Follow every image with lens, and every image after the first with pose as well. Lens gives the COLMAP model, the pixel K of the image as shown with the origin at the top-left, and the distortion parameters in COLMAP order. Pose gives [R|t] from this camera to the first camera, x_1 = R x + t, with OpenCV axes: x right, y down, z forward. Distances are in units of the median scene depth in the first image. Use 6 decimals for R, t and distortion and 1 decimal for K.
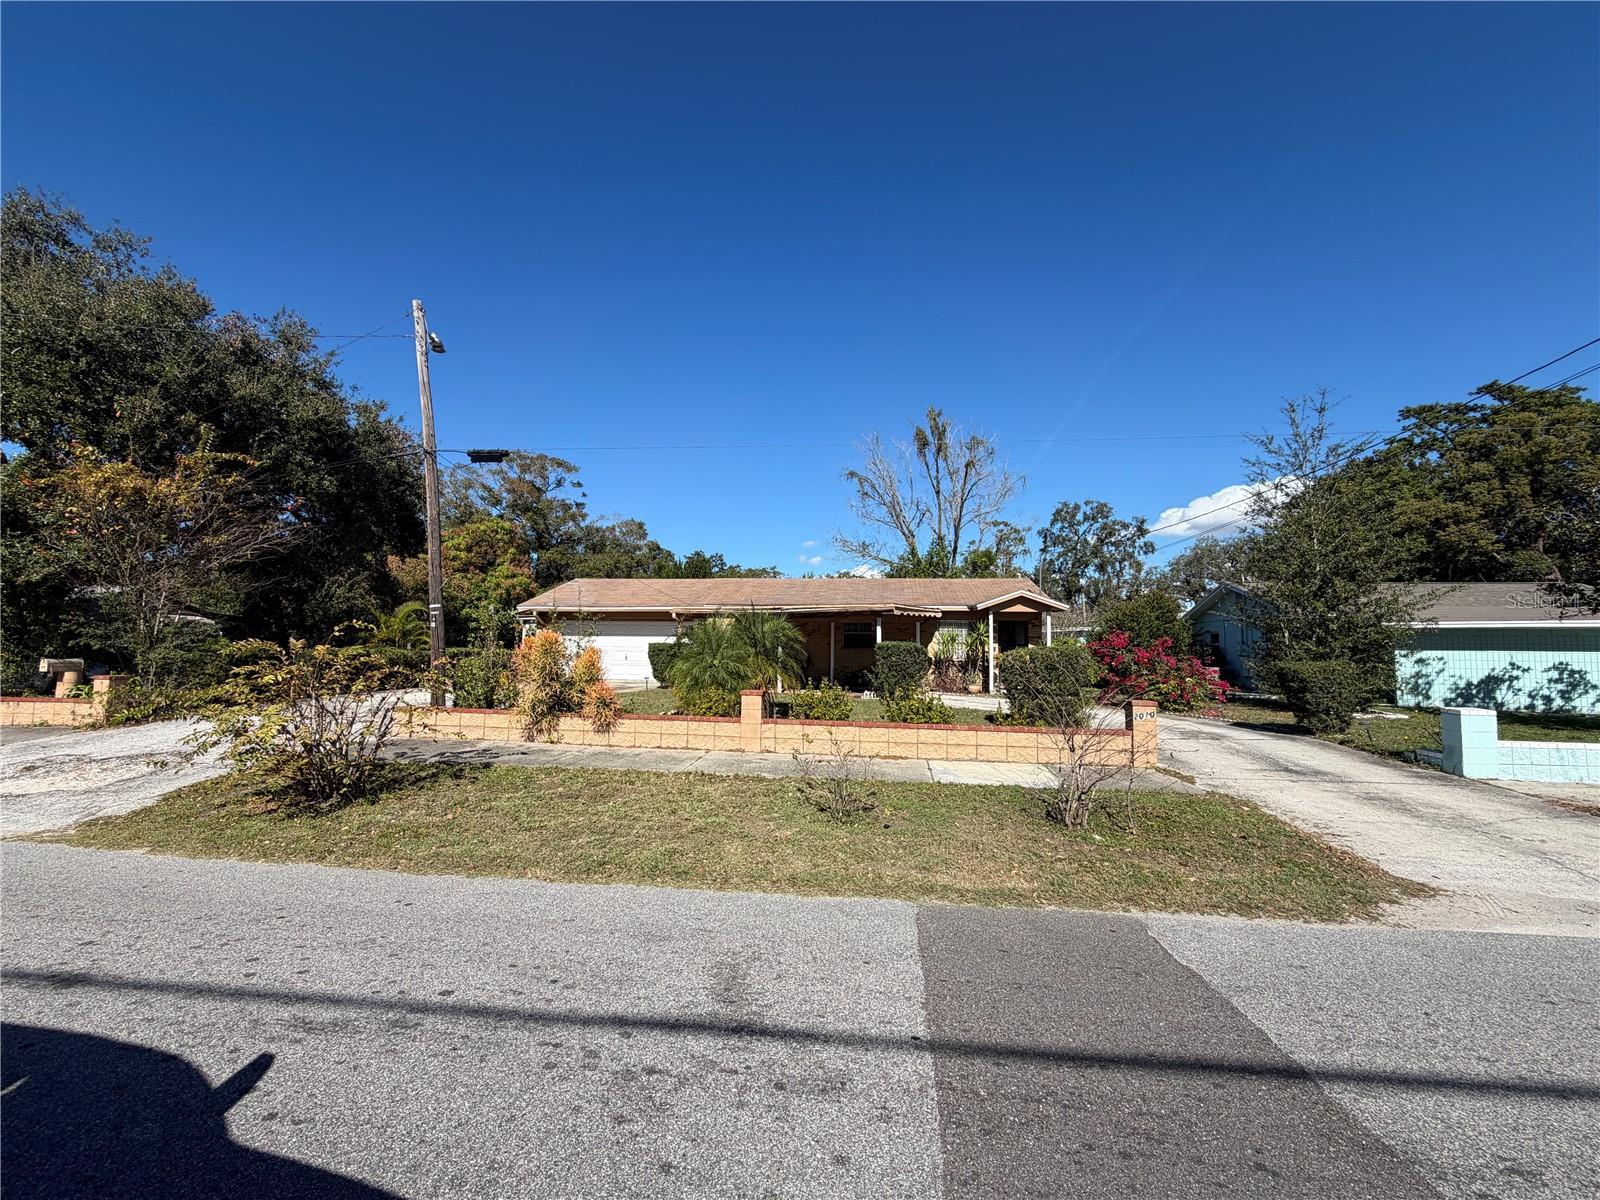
lens RADIAL K [[635.0, 0, 799.6], [0, 635.0, 602.1], [0, 0, 1]] dist [-0.001554, -0.000258]
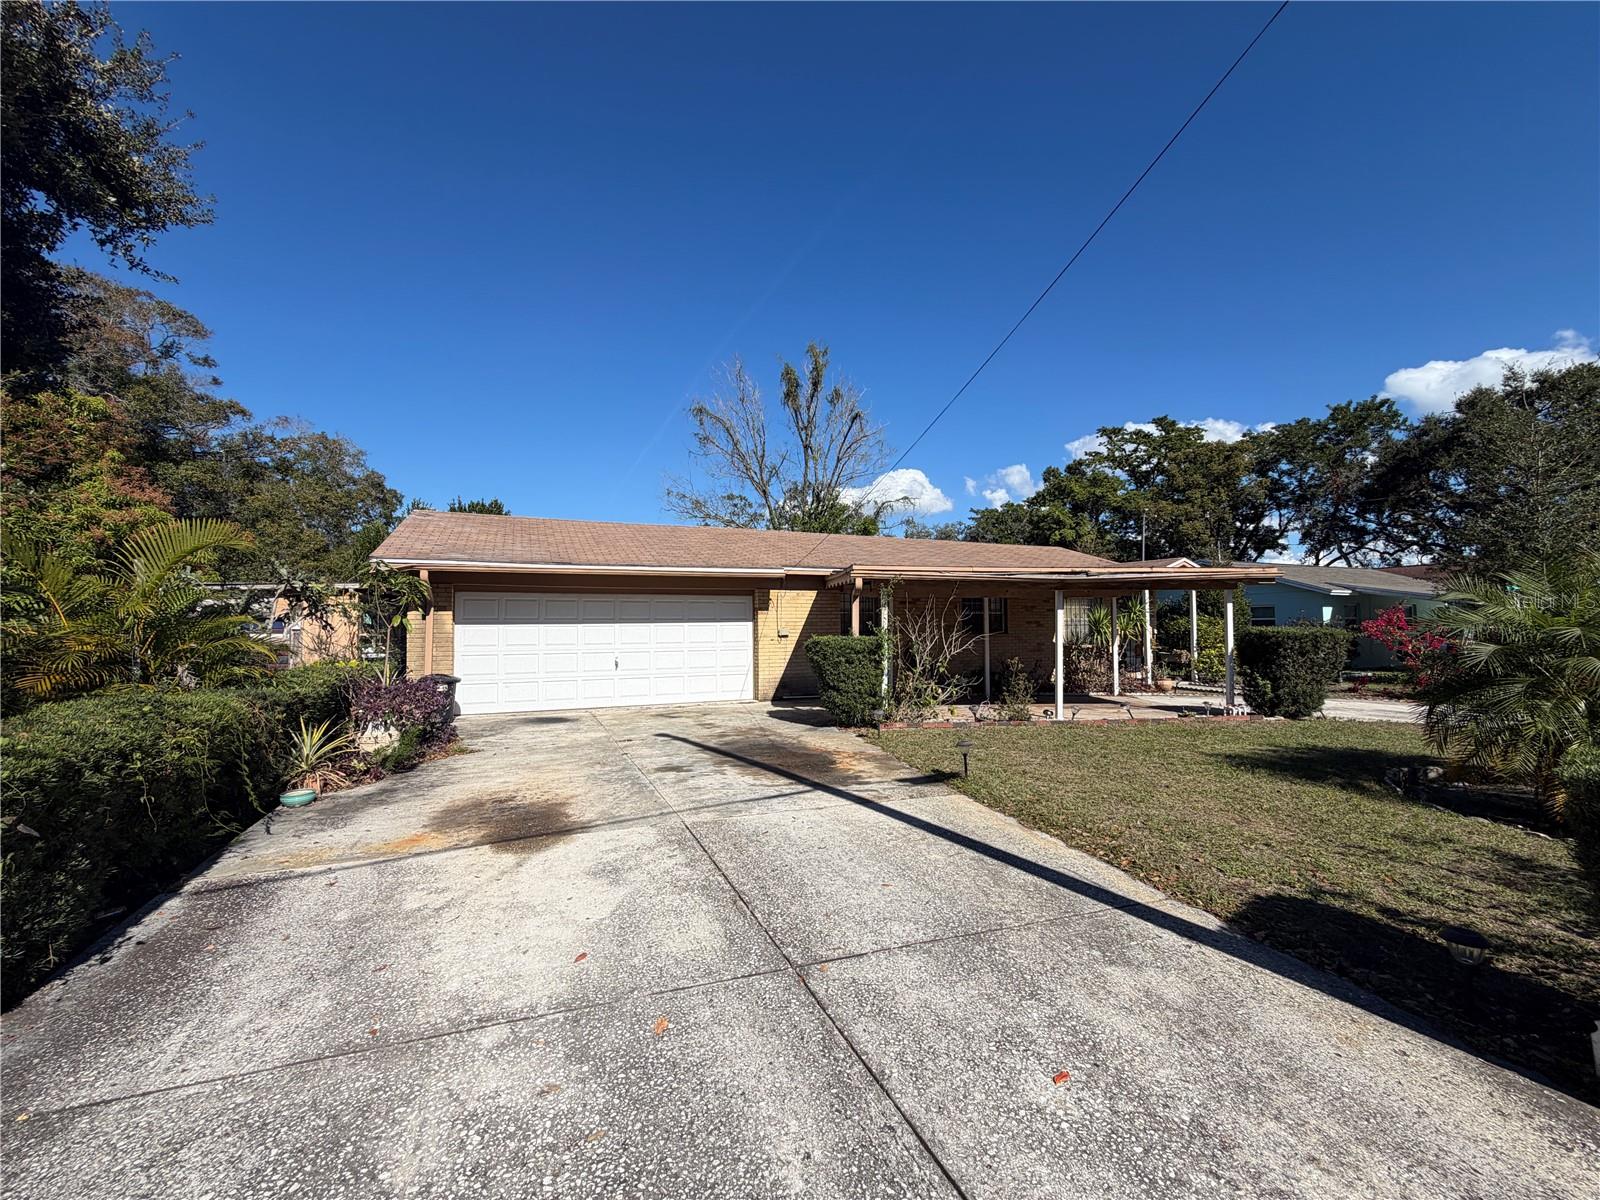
lens RADIAL K [[635.0, 0, 797.7], [0, 635.0, 595.5], [0, 0, 1]] dist [-0.001554, -0.000258]
pose [[0.855790, 0.005140, 0.517298, -0.475244], [-0.018305, 0.999625, 0.020351, 0.020527], [-0.517000, -0.026886, 0.855563, 0.551496]]
